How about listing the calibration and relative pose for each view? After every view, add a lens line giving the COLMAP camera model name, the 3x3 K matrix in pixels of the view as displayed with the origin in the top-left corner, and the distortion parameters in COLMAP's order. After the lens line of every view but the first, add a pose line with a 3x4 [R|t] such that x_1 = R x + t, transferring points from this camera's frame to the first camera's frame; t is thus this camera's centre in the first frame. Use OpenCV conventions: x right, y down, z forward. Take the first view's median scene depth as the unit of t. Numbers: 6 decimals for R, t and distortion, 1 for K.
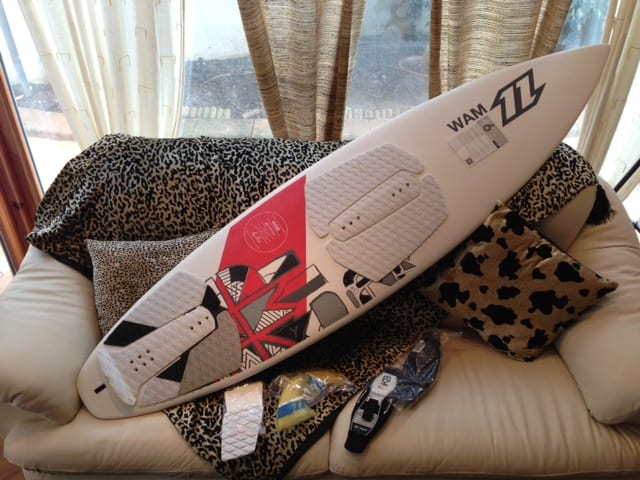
lens RADIAL K [[589.2, 0, 319.6], [0, 589.2, 240.1], [0, 0, 1]] dist [0.047835, 0.000000]
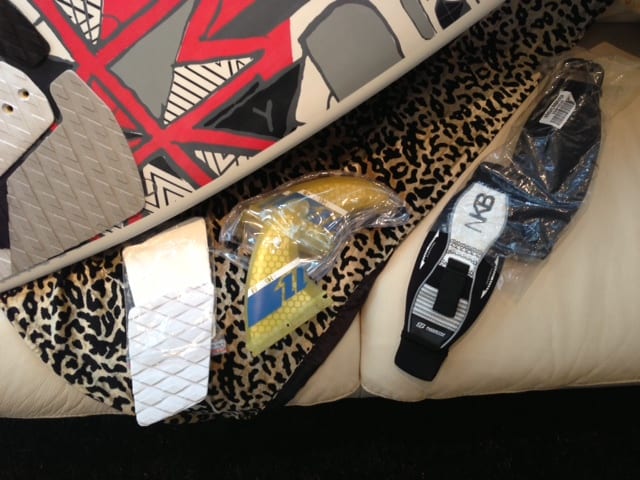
lens RADIAL K [[589.2, 0, 320.9], [0, 589.2, 241.4], [0, 0, 1]] dist [0.047835, 0.000000]
pose [[0.997367, -0.066578, 0.028745, -0.023583], [0.032175, 0.761498, 0.647368, -0.034529], [-0.064990, -0.644739, 0.761635, 0.668817]]
